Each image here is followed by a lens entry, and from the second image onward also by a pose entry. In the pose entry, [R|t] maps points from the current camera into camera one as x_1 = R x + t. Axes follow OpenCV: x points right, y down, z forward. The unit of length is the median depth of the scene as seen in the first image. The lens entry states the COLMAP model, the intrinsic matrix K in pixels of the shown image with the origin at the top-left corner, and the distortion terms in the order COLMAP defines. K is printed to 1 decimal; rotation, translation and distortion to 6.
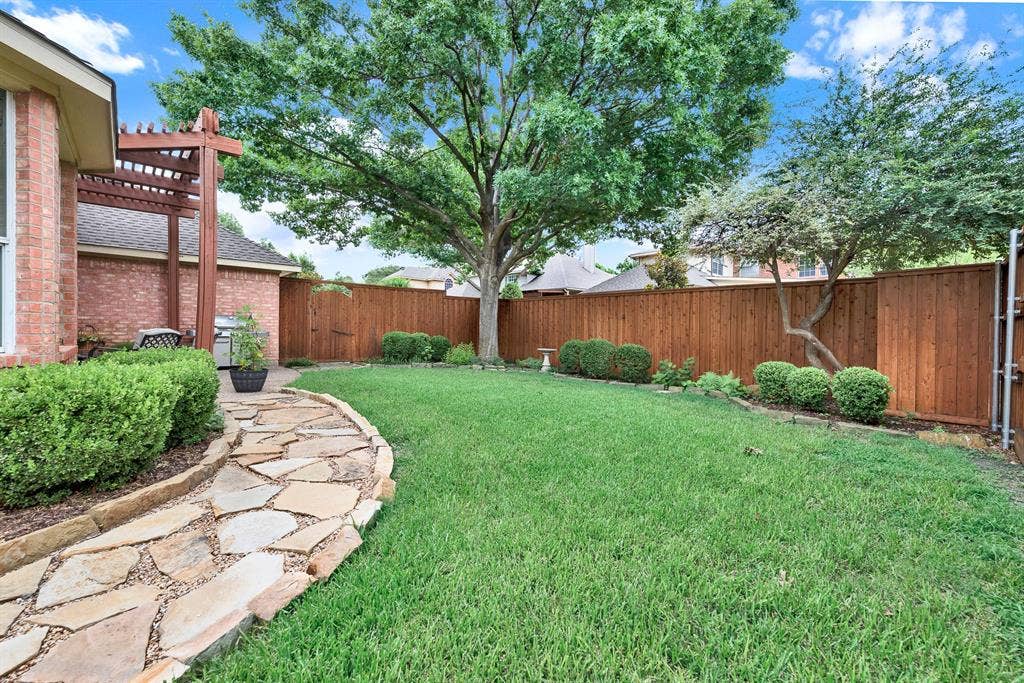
lens RADIAL K [[422.3, 0, 510.4], [0, 422.3, 335.7], [0, 0, 1]] dist [0.008236, 0.000345]
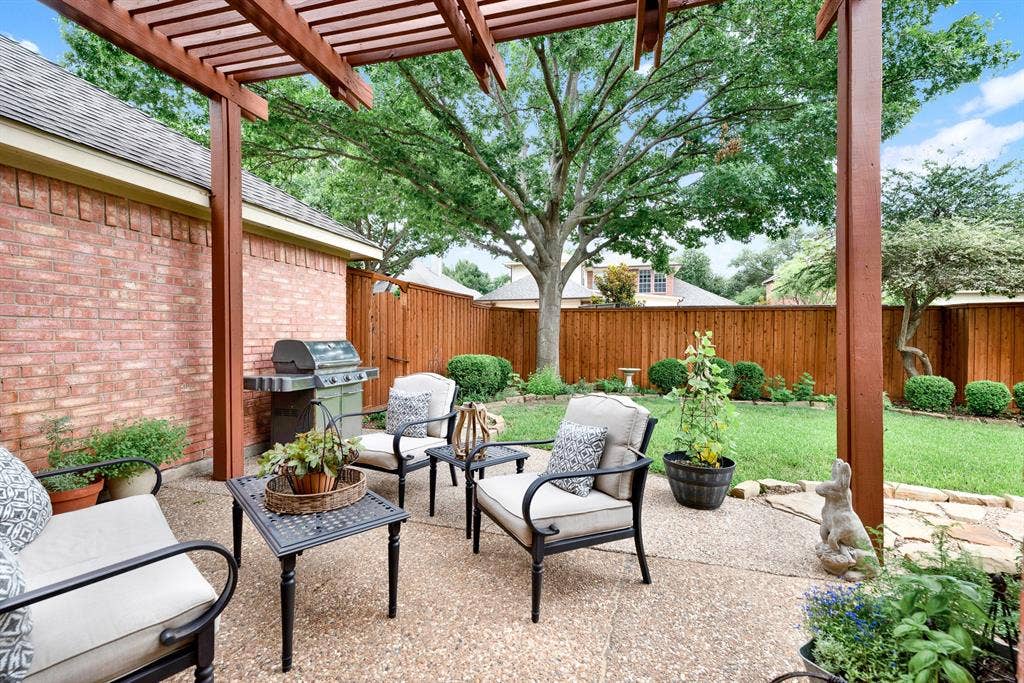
lens RADIAL K [[422.3, 0, 514.9], [0, 422.3, 339.4], [0, 0, 1]] dist [0.008236, 0.000345]
pose [[0.835305, -0.015626, 0.549564, -0.711904], [0.015212, 0.999870, 0.005308, -0.045905], [-0.549576, 0.003926, 0.835435, 0.454520]]
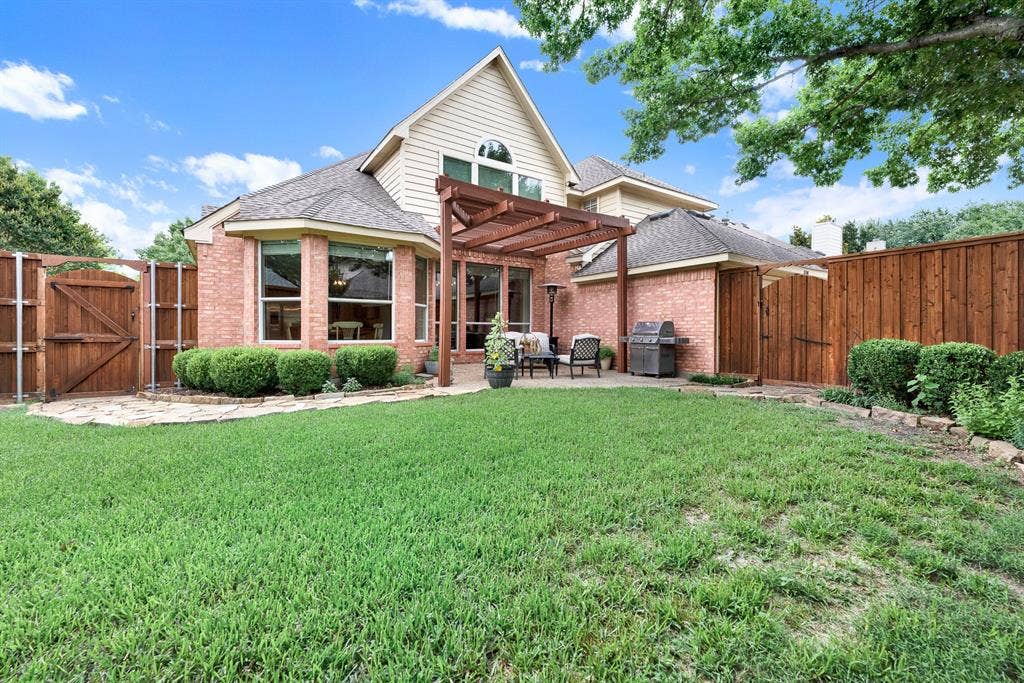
lens RADIAL K [[422.3, 0, 509.6], [0, 422.3, 333.5], [0, 0, 1]] dist [0.008236, 0.000345]
pose [[-0.136261, -0.008533, -0.990636, 0.331552], [-0.010356, 0.999921, -0.007188, -0.009835], [0.990619, 0.009280, -0.136338, 0.773018]]
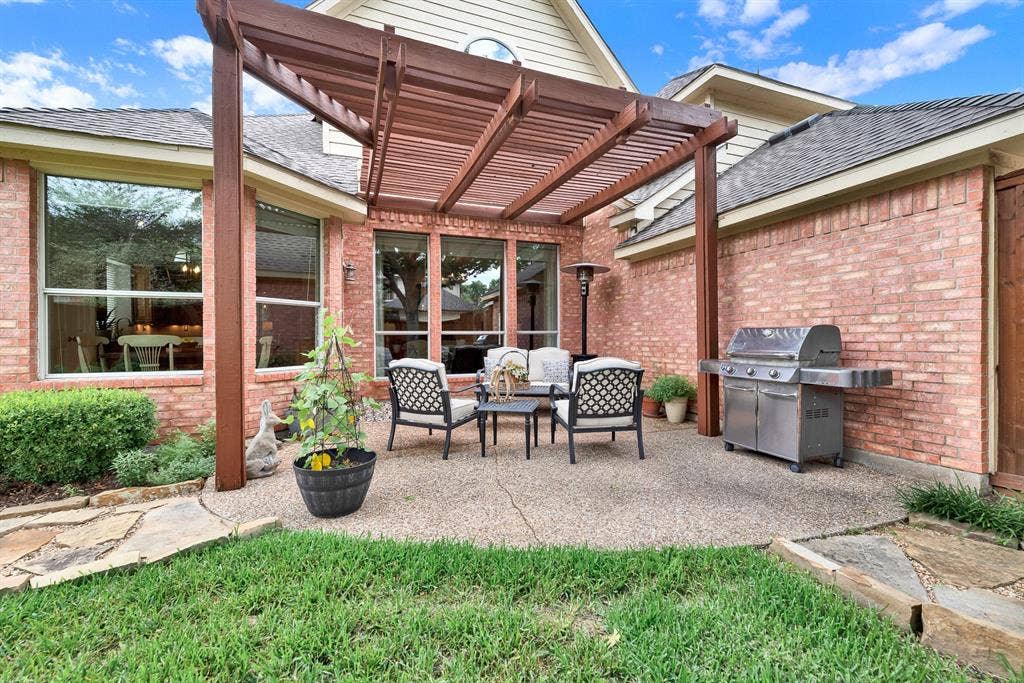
lens RADIAL K [[422.3, 0, 511.0], [0, 422.3, 339.2], [0, 0, 1]] dist [0.008236, 0.000345]
pose [[-0.360176, -0.008551, -0.932845, -0.181973], [-0.003862, 0.999963, -0.007675, -0.030506], [0.932876, 0.000839, -0.360196, 0.867820]]
